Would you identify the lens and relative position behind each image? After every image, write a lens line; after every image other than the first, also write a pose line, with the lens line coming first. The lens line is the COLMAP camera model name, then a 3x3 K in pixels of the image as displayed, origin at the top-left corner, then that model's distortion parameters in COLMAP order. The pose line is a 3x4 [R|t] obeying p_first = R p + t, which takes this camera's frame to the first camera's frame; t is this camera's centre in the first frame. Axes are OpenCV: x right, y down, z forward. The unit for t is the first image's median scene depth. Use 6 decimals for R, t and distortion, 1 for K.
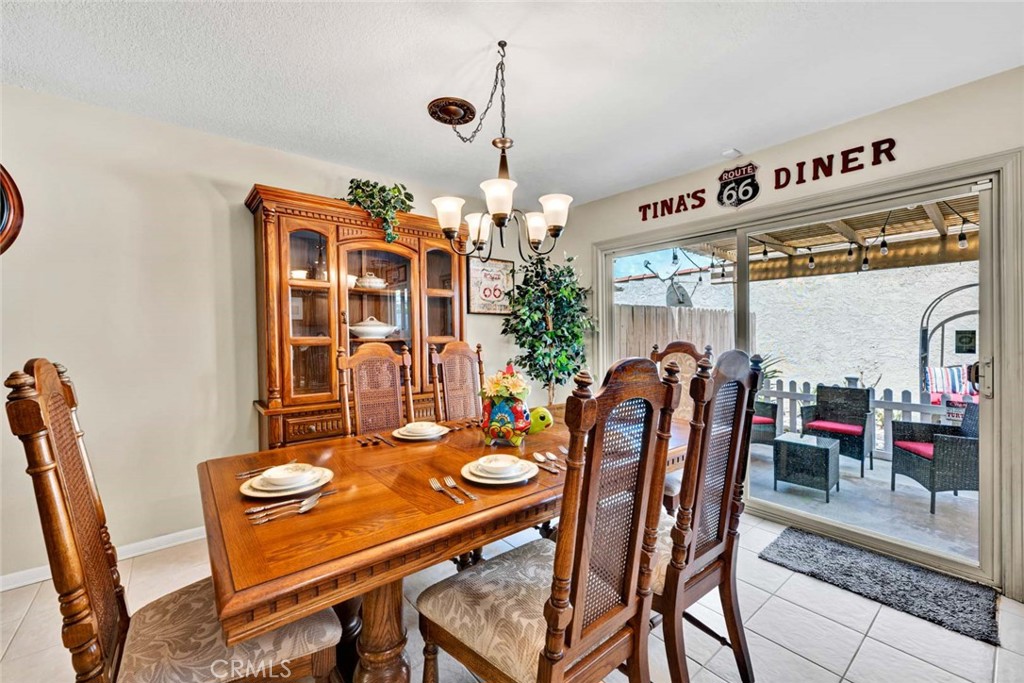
lens RADIAL K [[421.8, 0, 509.4], [0, 421.8, 335.6], [0, 0, 1]] dist [-0.002635, 0.001621]
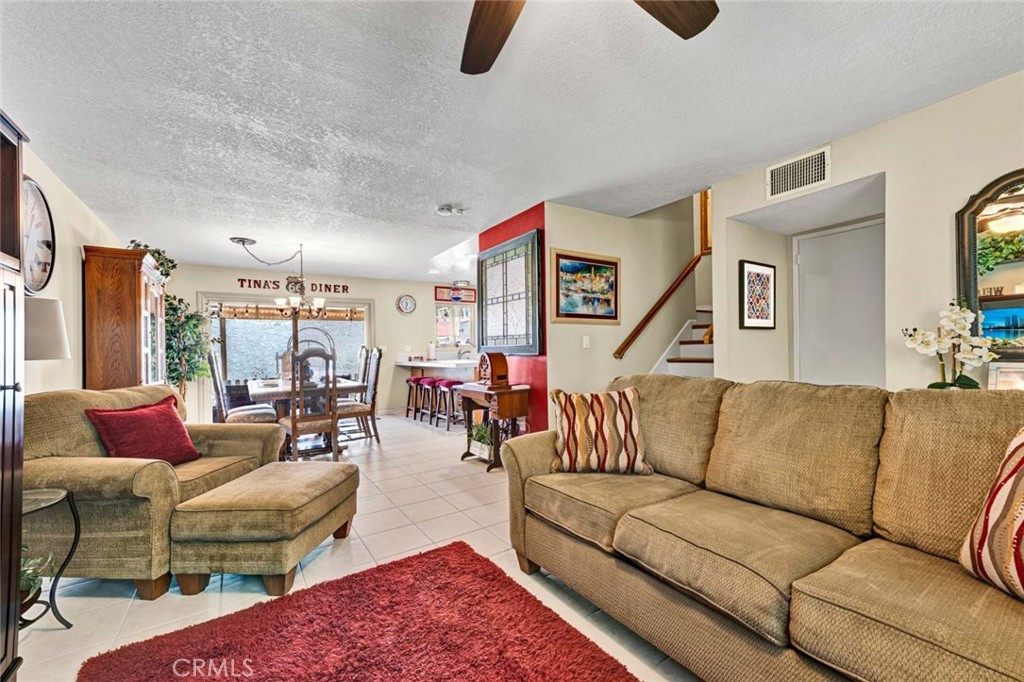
lens RADIAL K [[421.8, 0, 525.5], [0, 421.8, 333.0], [0, 0, 1]] dist [-0.002635, 0.001621]
pose [[0.080062, 0.042206, 0.995896, -1.664872], [0.027779, 0.998621, -0.044555, 0.054397], [-0.996403, 0.031232, 0.078779, -0.454807]]
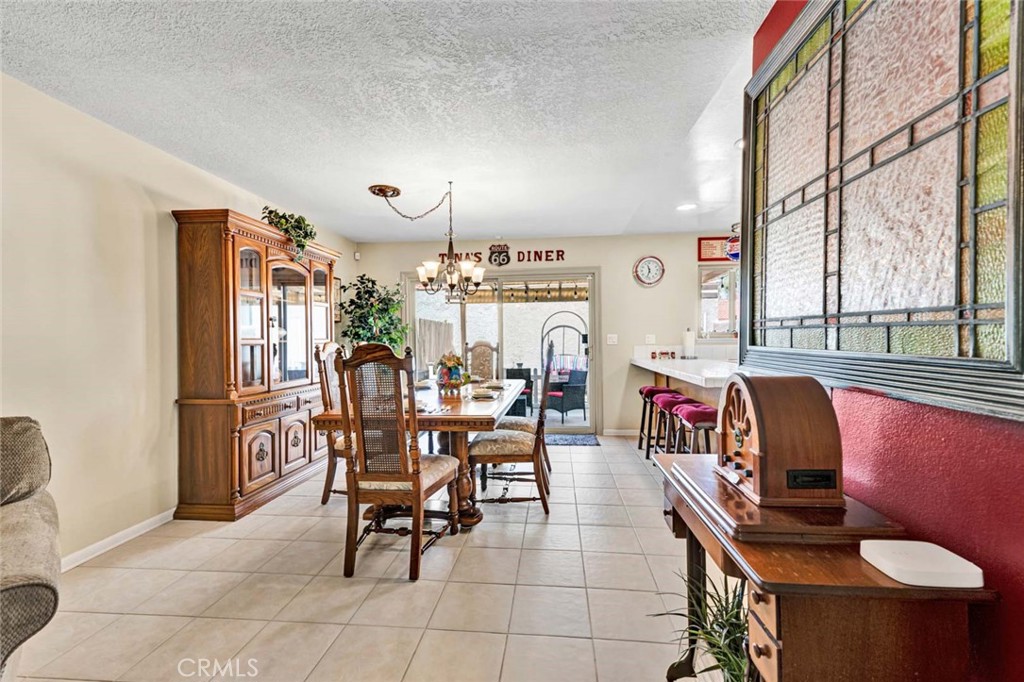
lens RADIAL K [[421.8, 0, 527.6], [0, 421.8, 343.5], [0, 0, 1]] dist [-0.002635, 0.001621]
pose [[0.686216, -0.012522, 0.727290, -0.692398], [0.011725, 0.999912, 0.006153, 0.016643], [-0.727304, 0.004305, 0.686302, -0.332078]]
